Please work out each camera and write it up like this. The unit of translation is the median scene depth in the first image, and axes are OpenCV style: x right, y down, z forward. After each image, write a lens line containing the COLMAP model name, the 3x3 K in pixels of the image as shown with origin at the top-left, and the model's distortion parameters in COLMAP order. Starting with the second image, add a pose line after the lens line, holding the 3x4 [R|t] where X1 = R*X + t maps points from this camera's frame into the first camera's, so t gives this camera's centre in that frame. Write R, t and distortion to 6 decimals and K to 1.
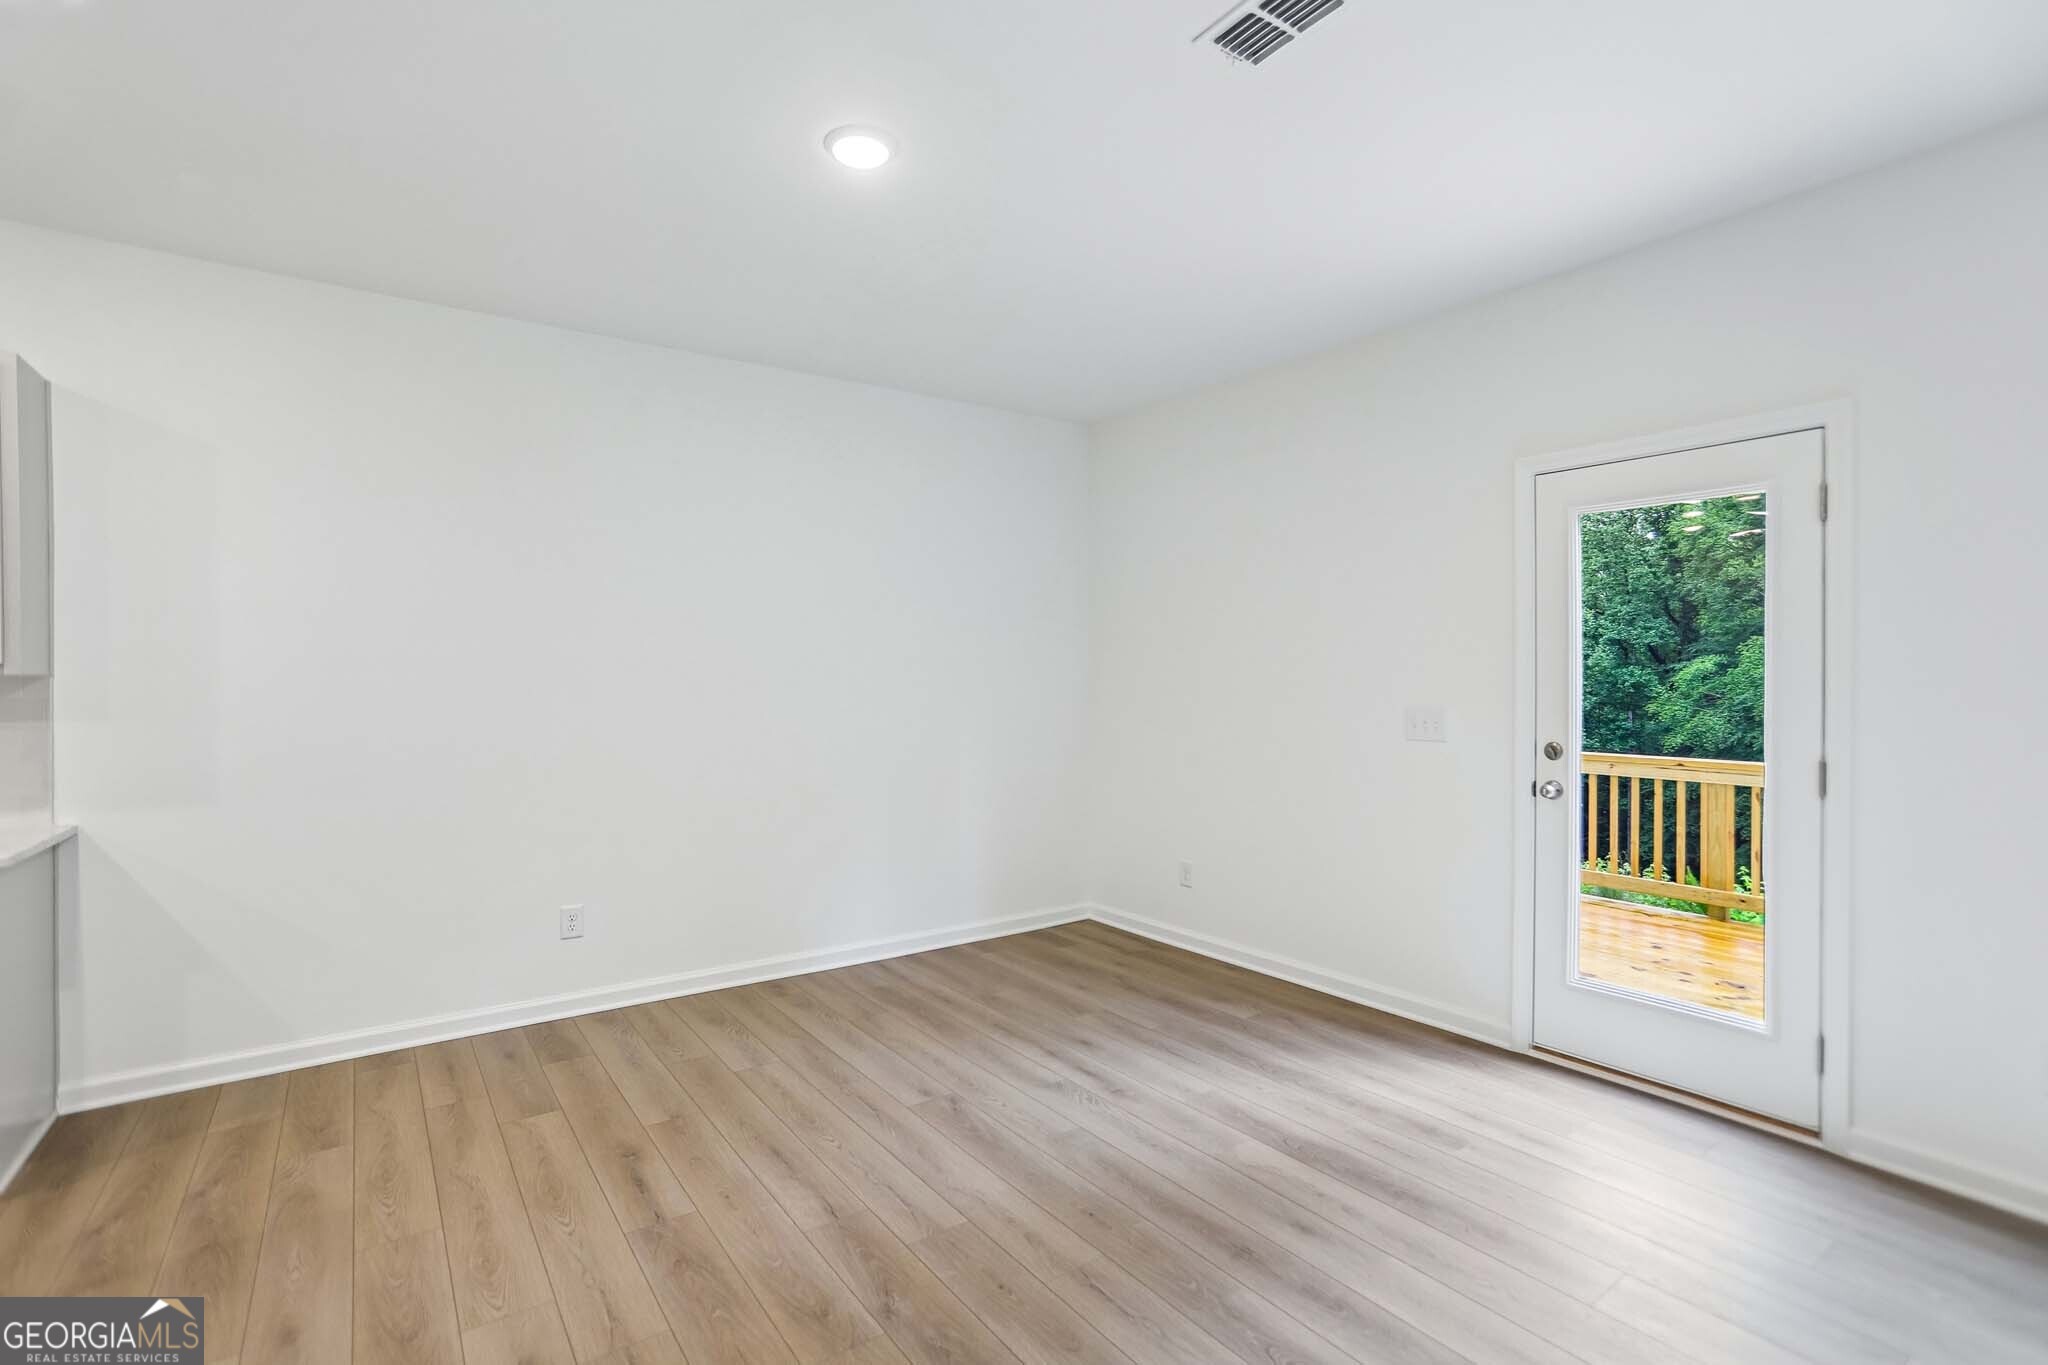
lens RADIAL K [[940.8, 0, 1016.7], [0, 940.8, 684.5], [0, 0, 1]] dist [-0.057399, 0.030577]
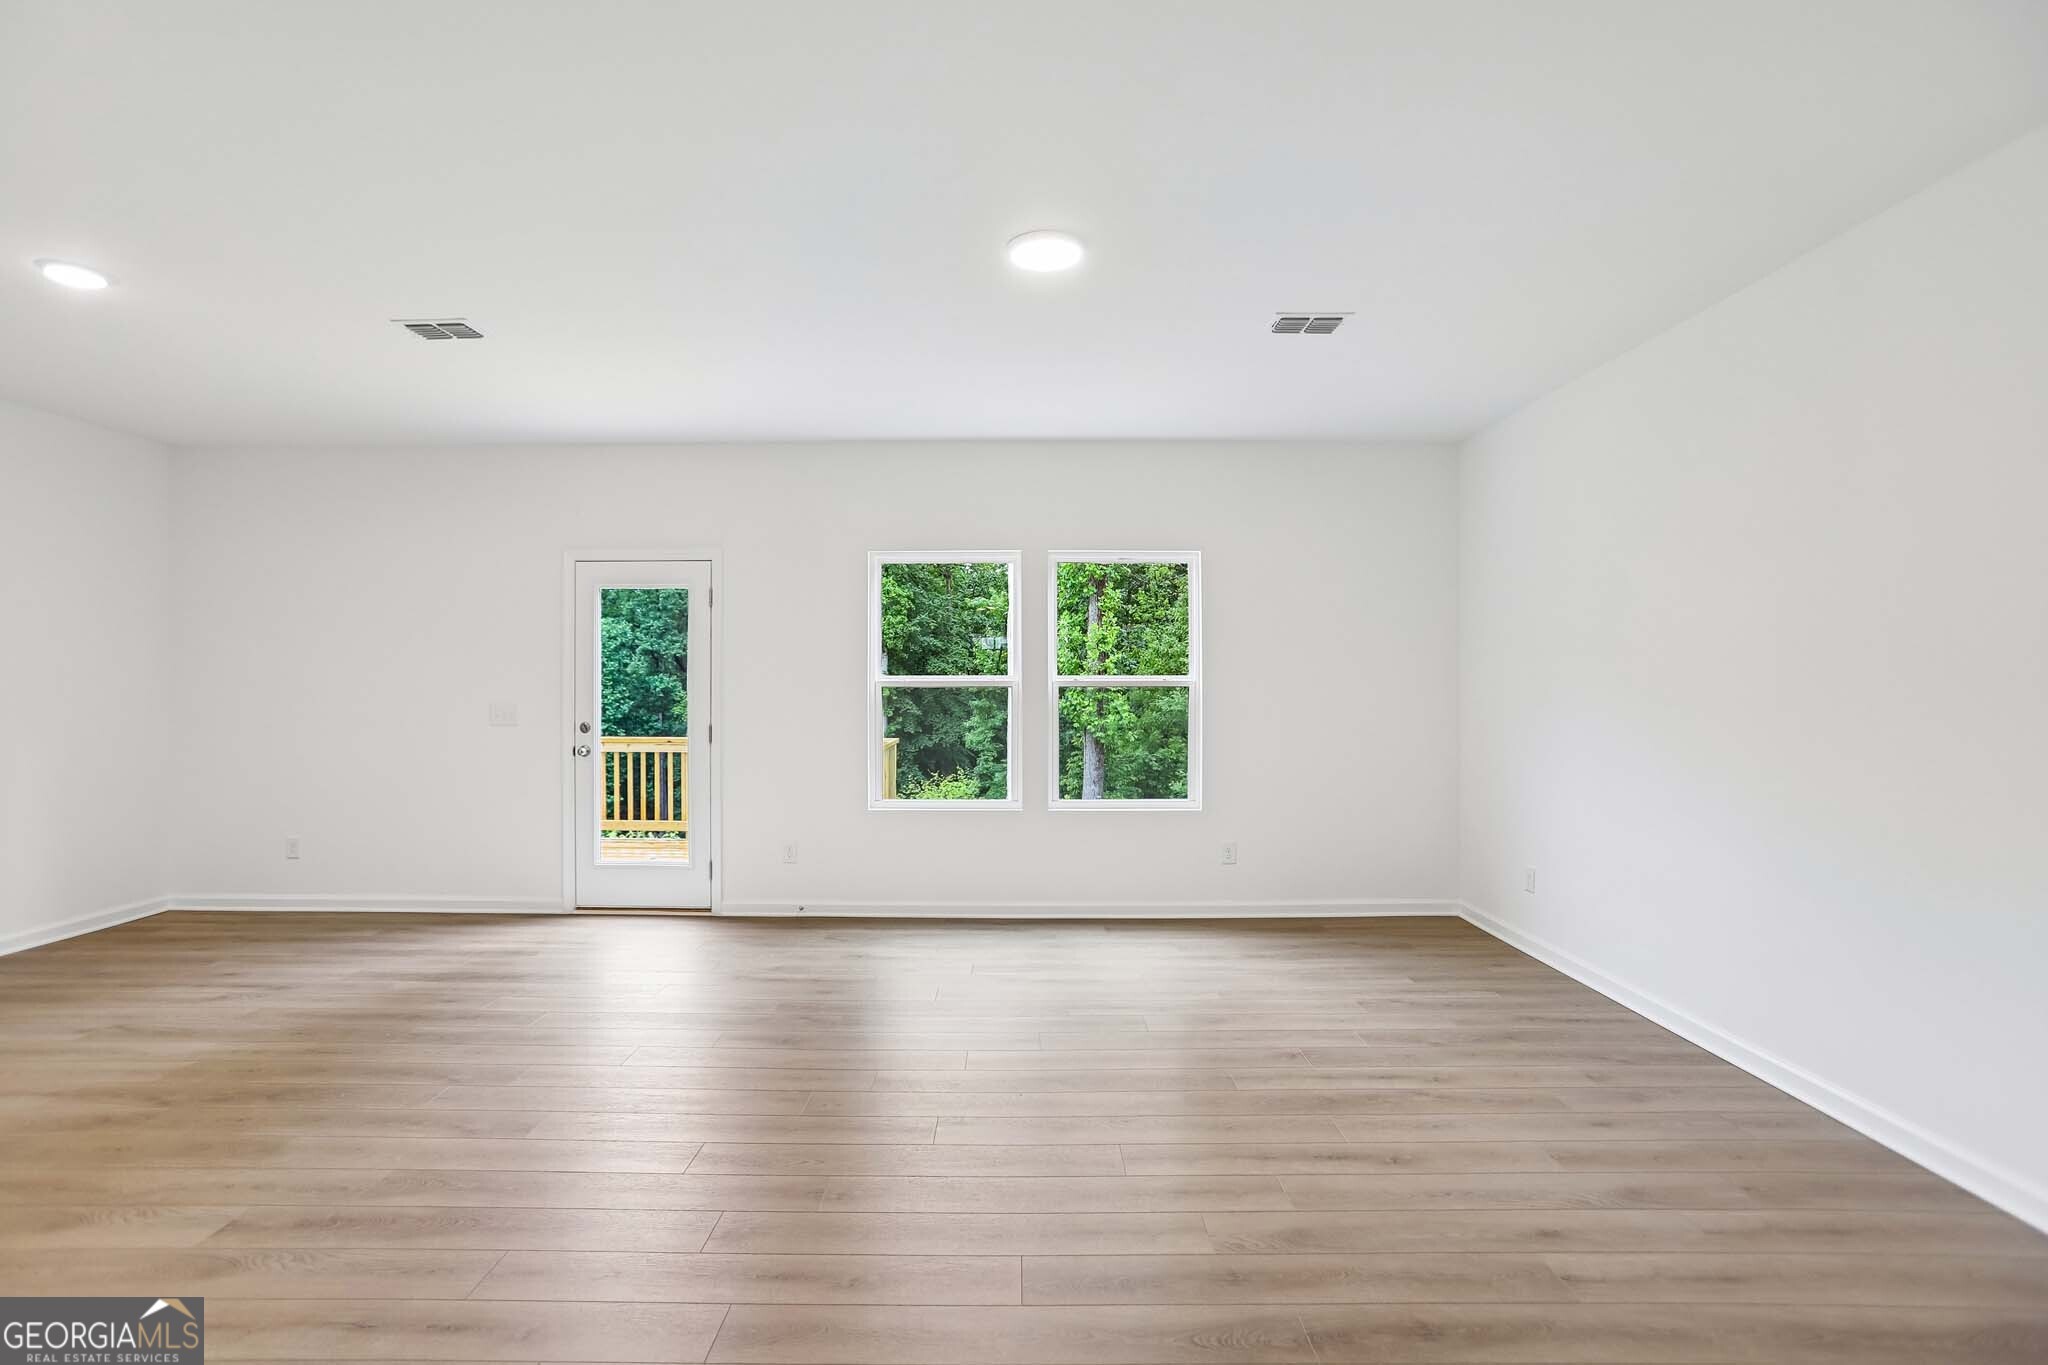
lens RADIAL K [[940.8, 0, 1016.7], [0, 940.8, 684.5], [0, 0, 1]] dist [-0.057399, 0.030577]
pose [[0.583088, 0.001750, 0.812407, -0.337694], [0.003537, 0.999983, -0.004692, 0.004313], [-0.812401, 0.005609, 0.583072, -0.626174]]
